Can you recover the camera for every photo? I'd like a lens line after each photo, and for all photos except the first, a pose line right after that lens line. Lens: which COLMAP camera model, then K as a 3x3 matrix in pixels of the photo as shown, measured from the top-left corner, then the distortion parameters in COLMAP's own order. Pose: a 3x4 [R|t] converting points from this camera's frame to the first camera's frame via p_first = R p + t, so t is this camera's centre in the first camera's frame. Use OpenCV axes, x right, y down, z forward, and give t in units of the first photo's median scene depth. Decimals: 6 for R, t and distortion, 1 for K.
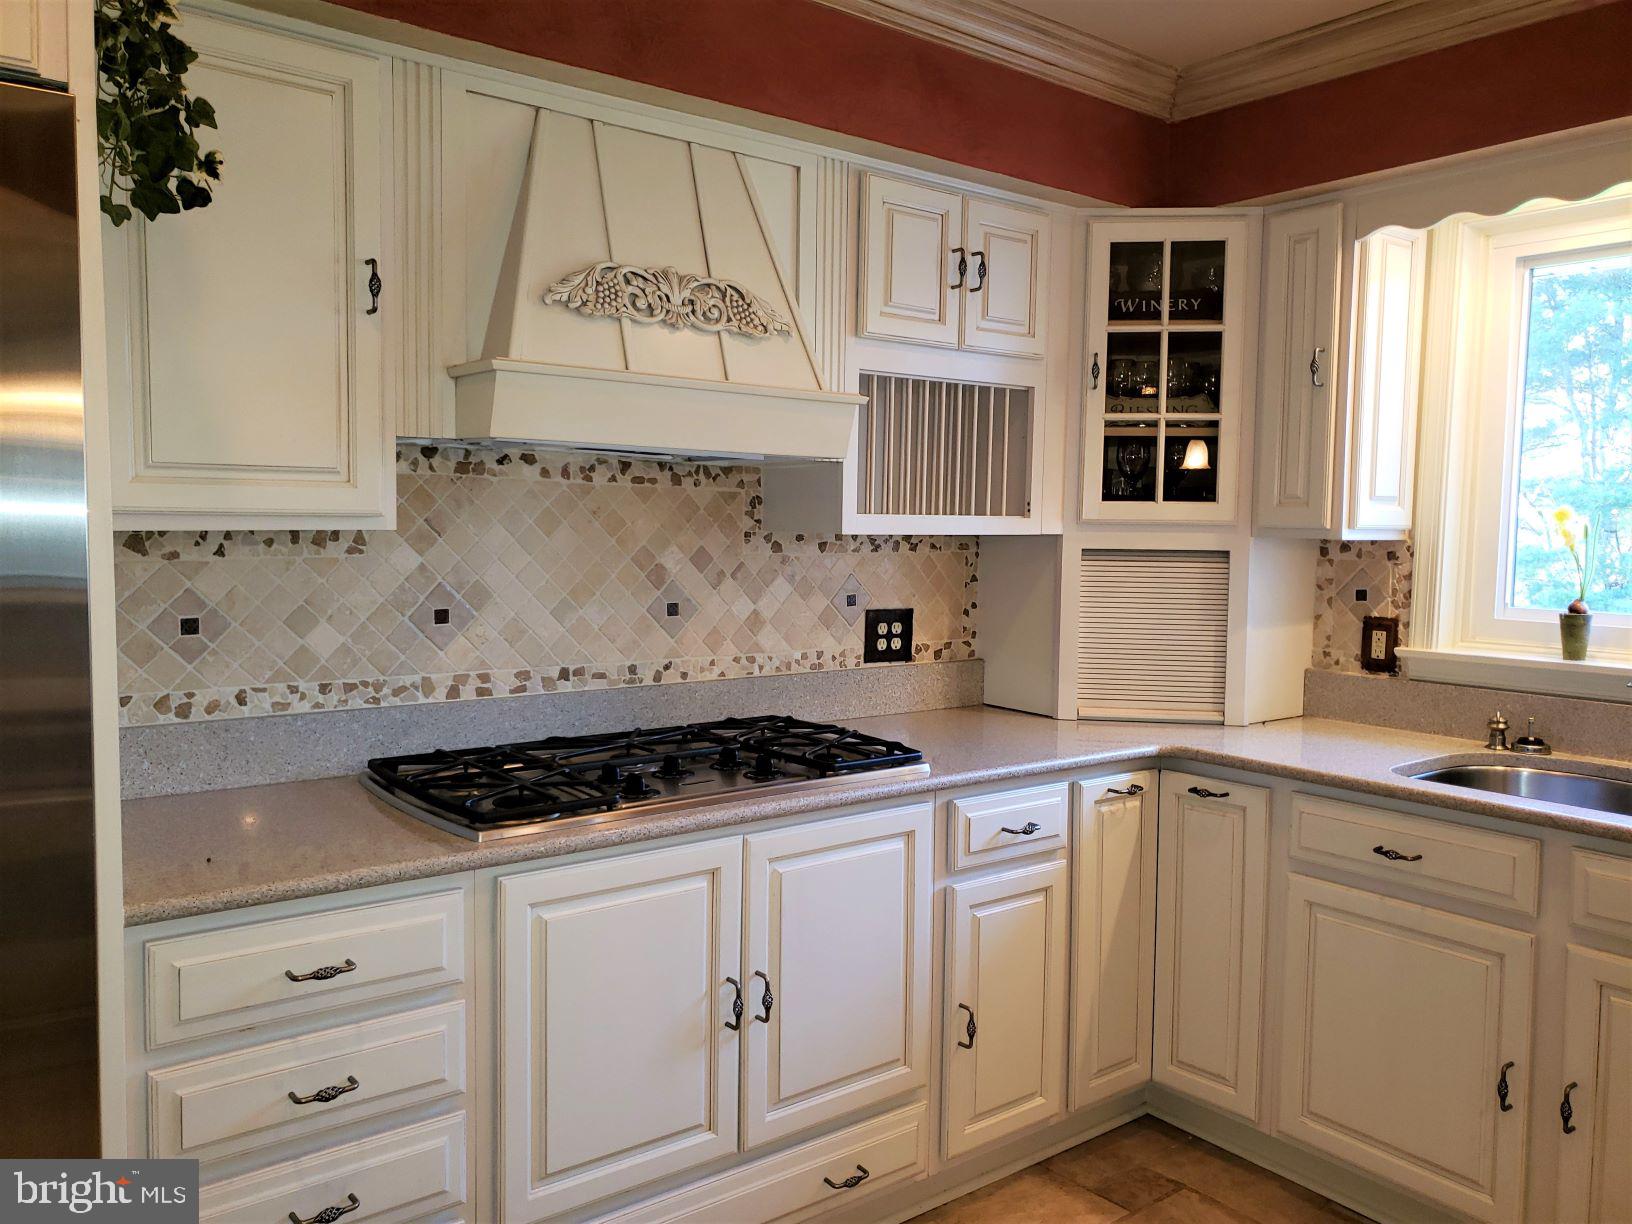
lens RADIAL K [[1263.2, 0, 819.9], [0, 1263.2, 595.5], [0, 0, 1]] dist [0.043533, -0.000609]
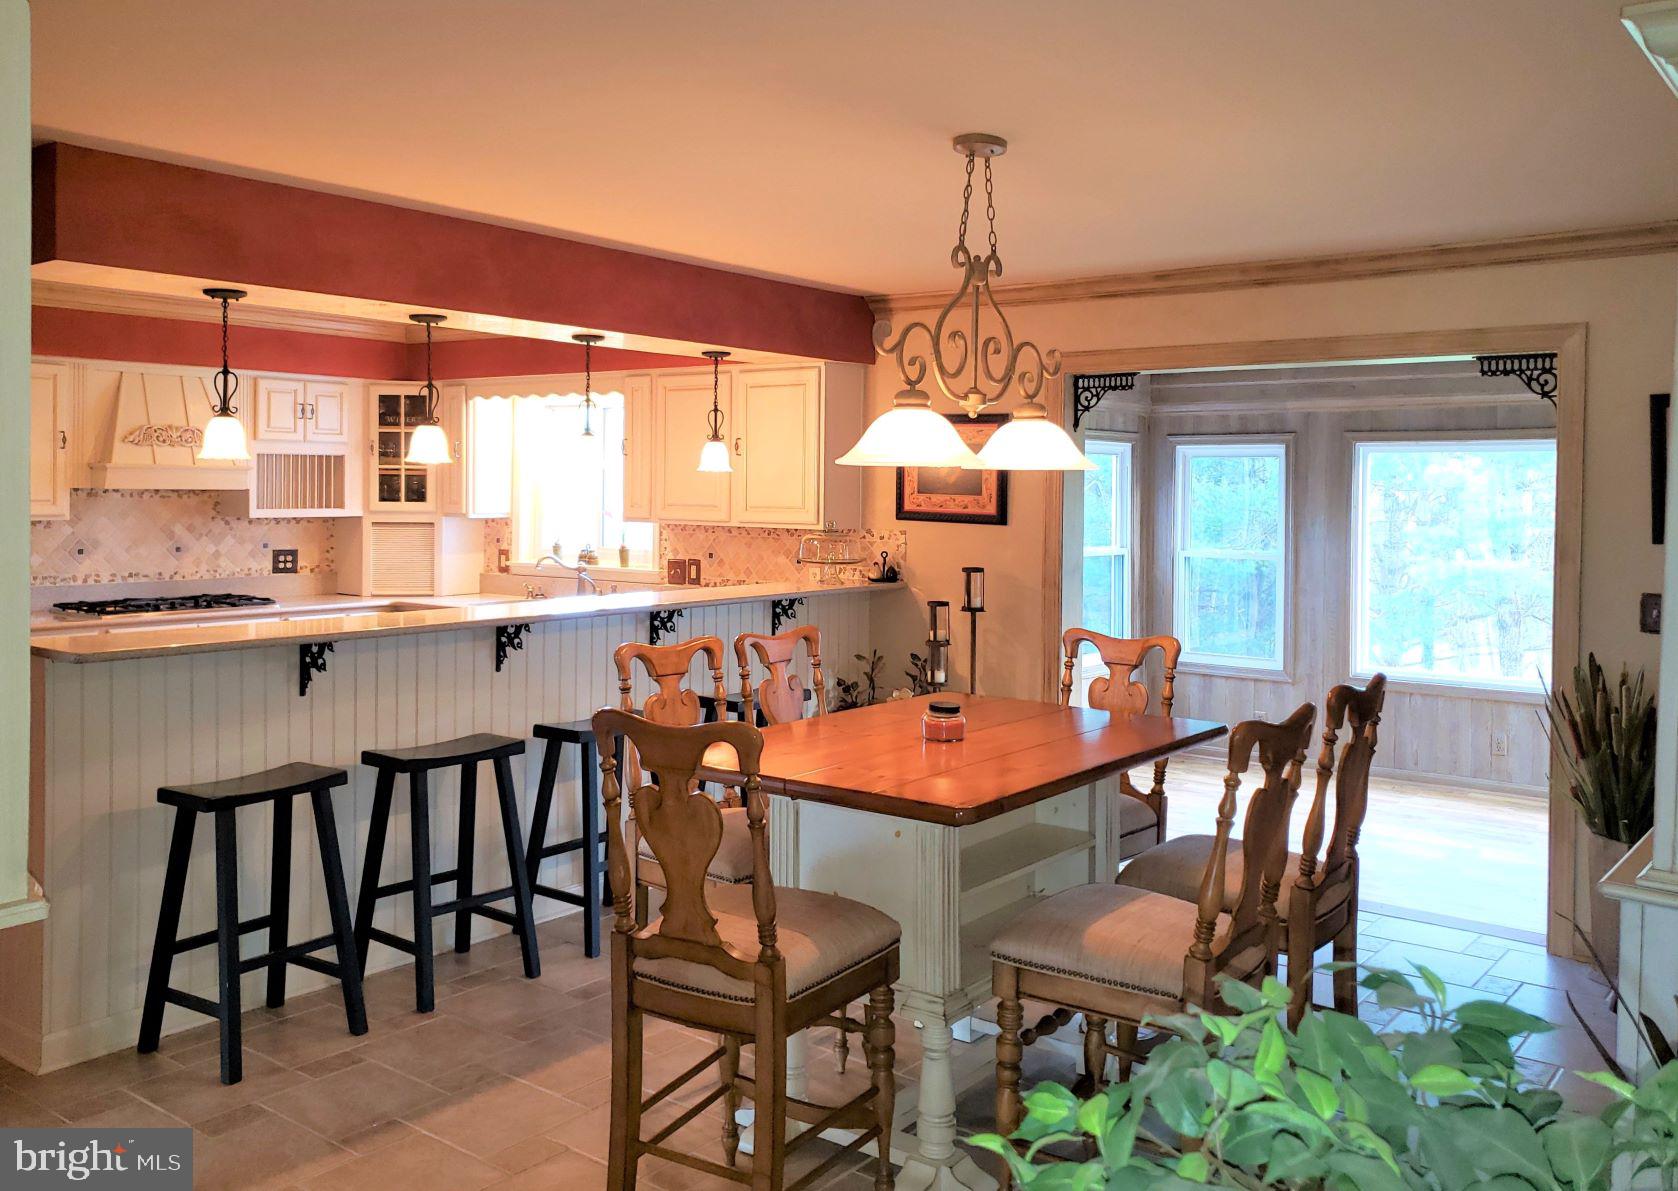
lens RADIAL K [[1420.9, 0, 842.7], [0, 1420.9, 491.0], [0, 0, 1]] dist [0.007369, -0.094618]
pose [[0.963603, -0.006815, 0.267252, 0.367326], [0.021407, 0.998432, -0.051726, 0.063681], [-0.266481, 0.055565, 0.962237, -1.866258]]
